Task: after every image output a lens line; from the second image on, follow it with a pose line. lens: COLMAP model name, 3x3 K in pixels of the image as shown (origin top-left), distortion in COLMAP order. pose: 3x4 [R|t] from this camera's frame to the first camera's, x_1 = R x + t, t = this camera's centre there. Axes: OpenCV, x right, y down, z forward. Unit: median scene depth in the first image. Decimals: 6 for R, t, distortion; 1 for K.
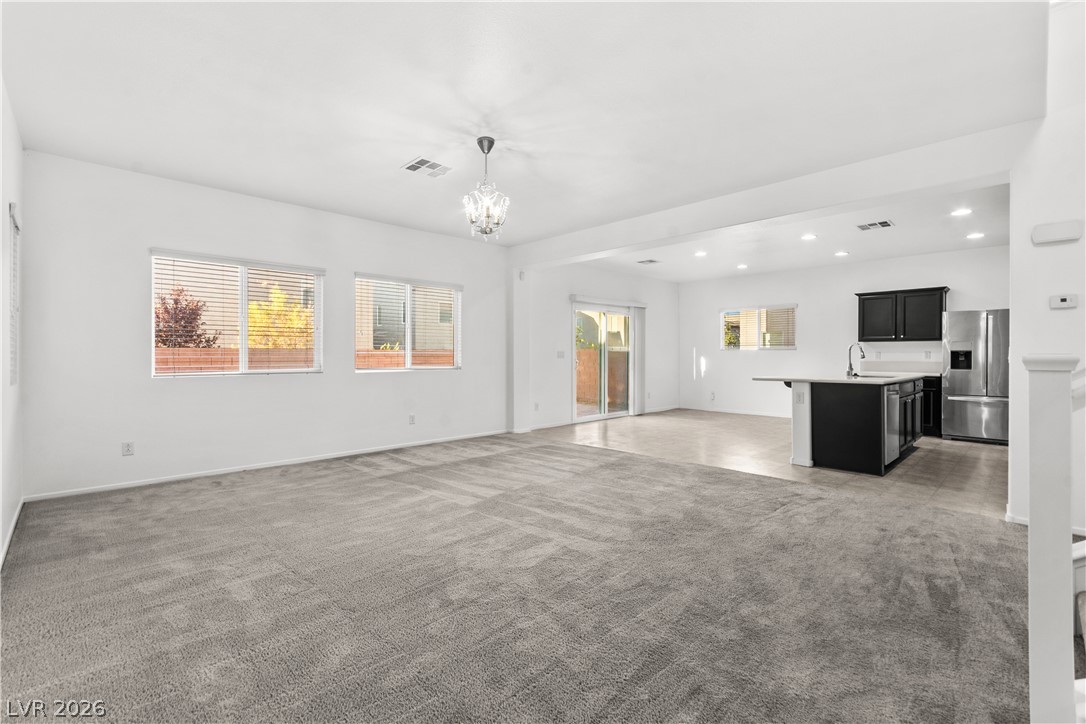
lens RADIAL K [[482.3, 0, 541.9], [0, 482.3, 354.5], [0, 0, 1]] dist [0.003345, -0.000120]
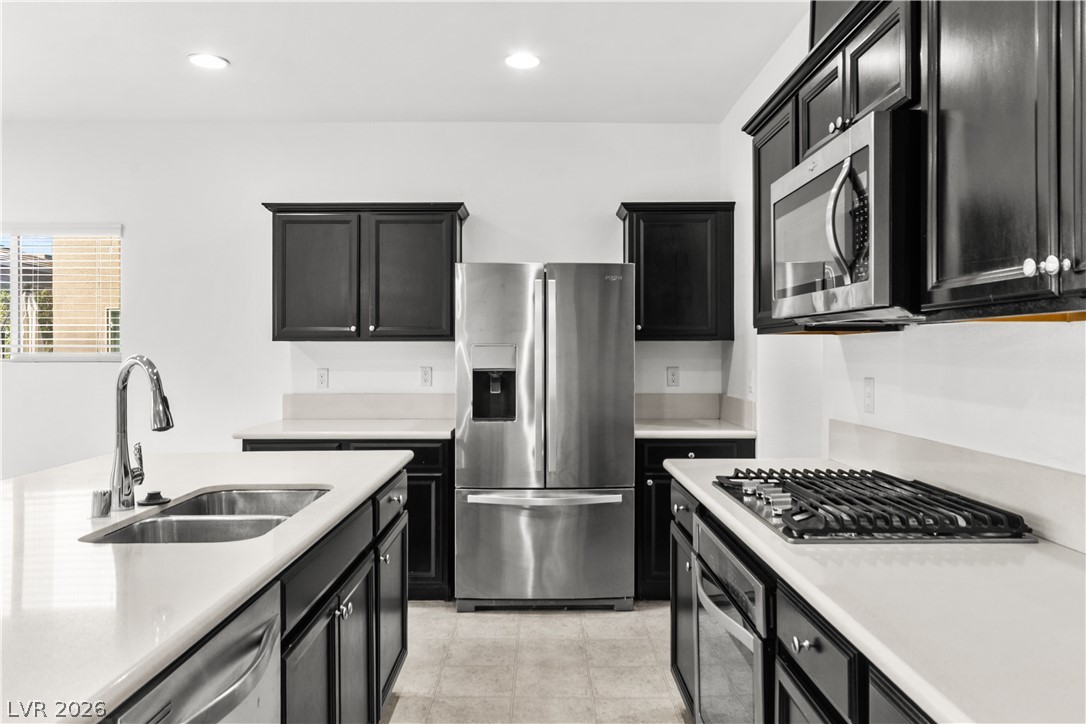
lens RADIAL K [[786.8, 0, 543.0], [0, 786.8, 362.0], [0, 0, 1]] dist [-0.000536, -0.000240]
pose [[0.698464, -0.011497, 0.715553, 0.486409], [0.001921, 0.999897, 0.014191, -0.023710], [-0.715643, -0.008538, 0.698415, 0.581500]]
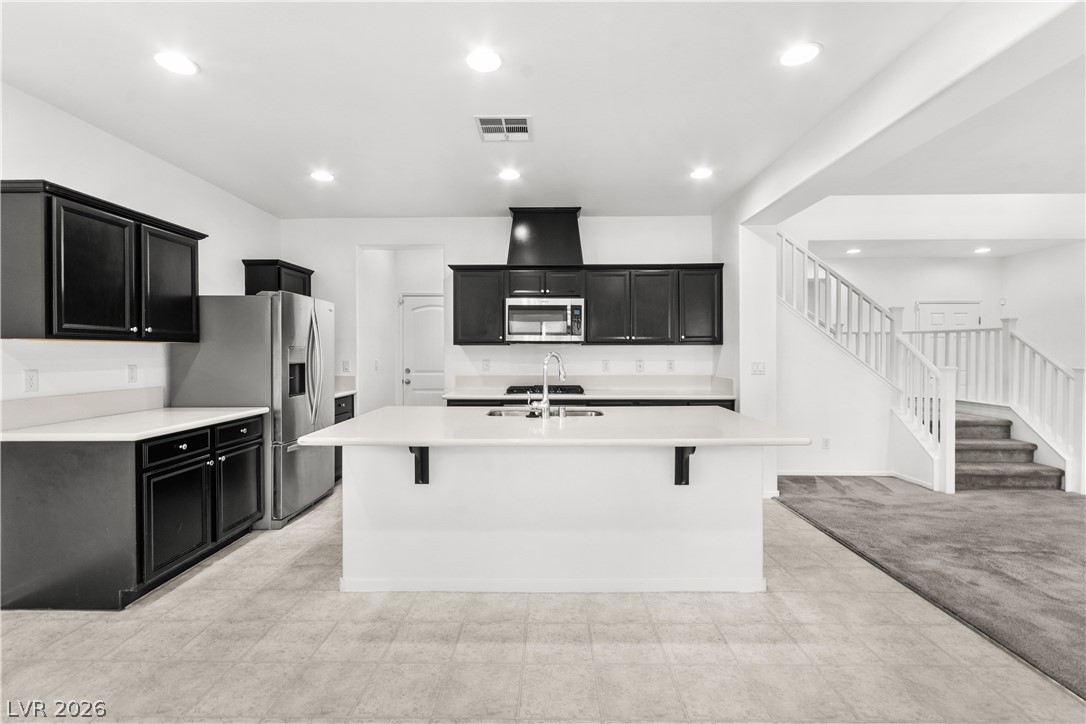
lens RADIAL K [[478.4, 0, 542.5], [0, 478.4, 356.2], [0, 0, 1]] dist [0.003178, -0.000108]
pose [[-0.704810, -0.007482, 0.709357, 0.268373], [-0.000820, 0.999952, 0.009733, -0.023043], [-0.709396, 0.006278, -0.704782, 1.261962]]
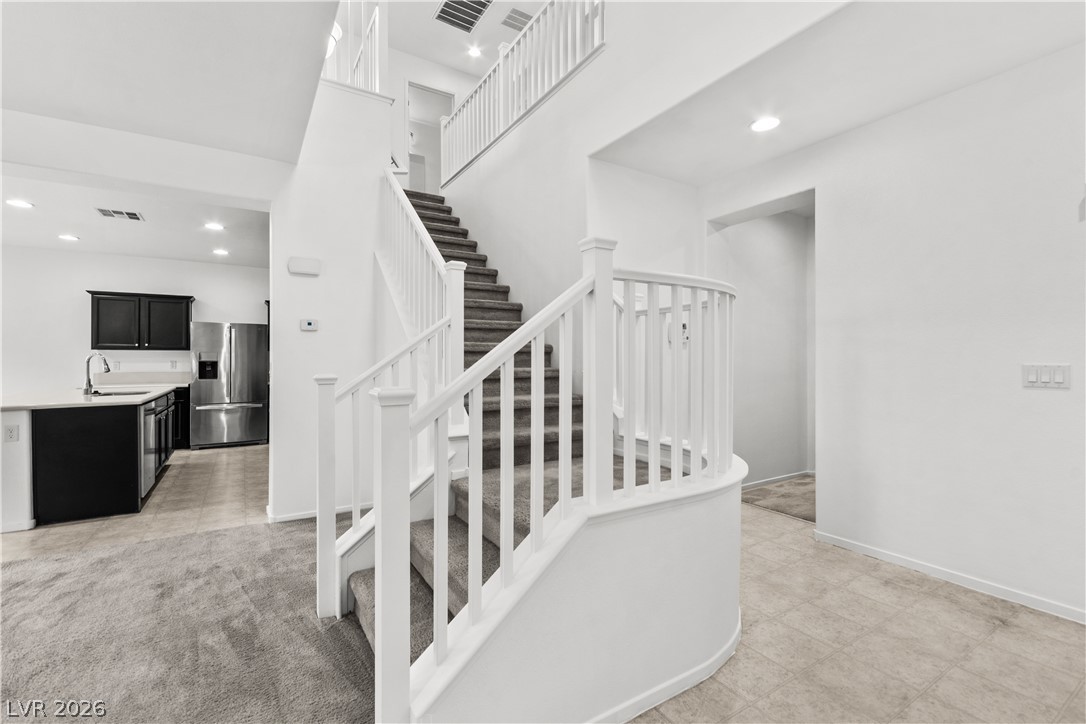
lens RADIAL K [[480.3, 0, 544.3], [0, 480.3, 357.8], [0, 0, 1]] dist [0.002433, -0.000652]
pose [[0.209014, -0.000177, 0.977913, 0.018835], [0.001579, 0.999999, -0.000156, -0.013889], [-0.977911, 0.001577, 0.209015, 0.093729]]
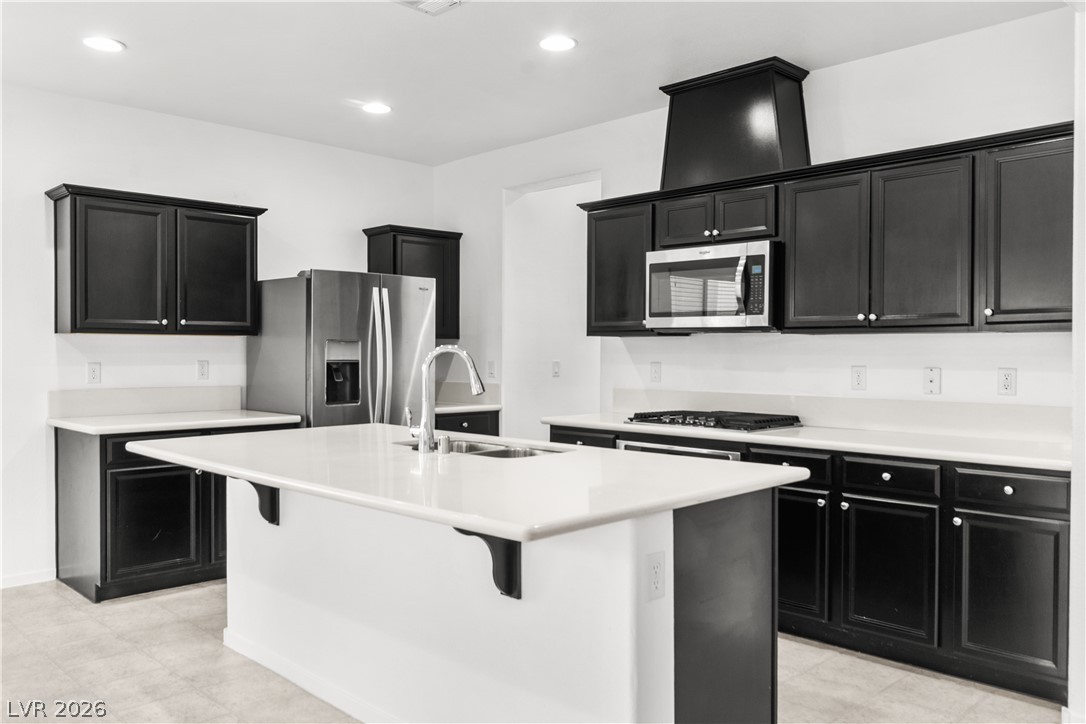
lens RADIAL K [[862.2, 0, 543.0], [0, 862.2, 362.0], [0, 0, 1]] dist [0.001627, 0.000268]
pose [[-0.003056, -0.015228, 0.999879, 0.082216], [-0.003817, 0.999877, 0.015216, -0.021011], [-0.999988, -0.003770, -0.003114, 0.865705]]
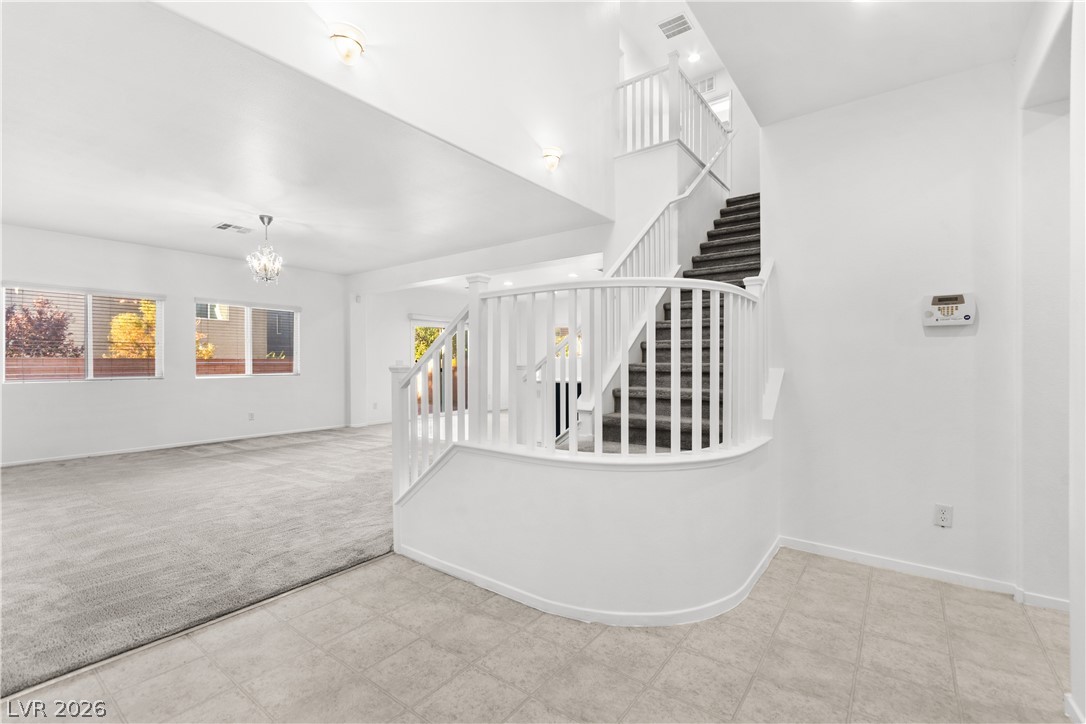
lens RADIAL K [[475.9, 0, 542.1], [0, 475.9, 360.8], [0, 0, 1]] dist [0.002838, 0.000280]
pose [[0.989057, -0.002873, 0.147509, 0.289487], [0.002956, 0.999996, -0.000343, -0.004978], [-0.147507, 0.000775, 0.989061, -0.317746]]
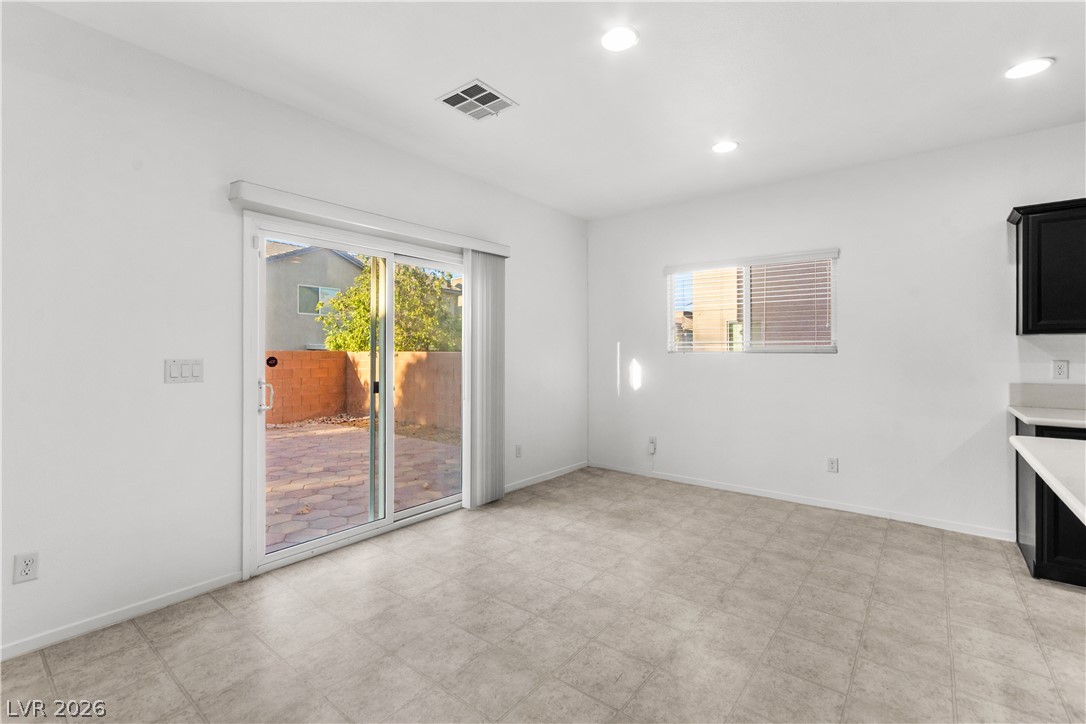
lens RADIAL K [[483.4, 0, 542.3], [0, 483.4, 349.9], [0, 0, 1]] dist [0.001527, 0.001493]
pose [[0.992202, 0.001180, 0.124636, 0.292510], [-0.000606, 0.999989, -0.004650, -0.014622], [-0.124641, 0.004539, 0.992192, 0.848818]]
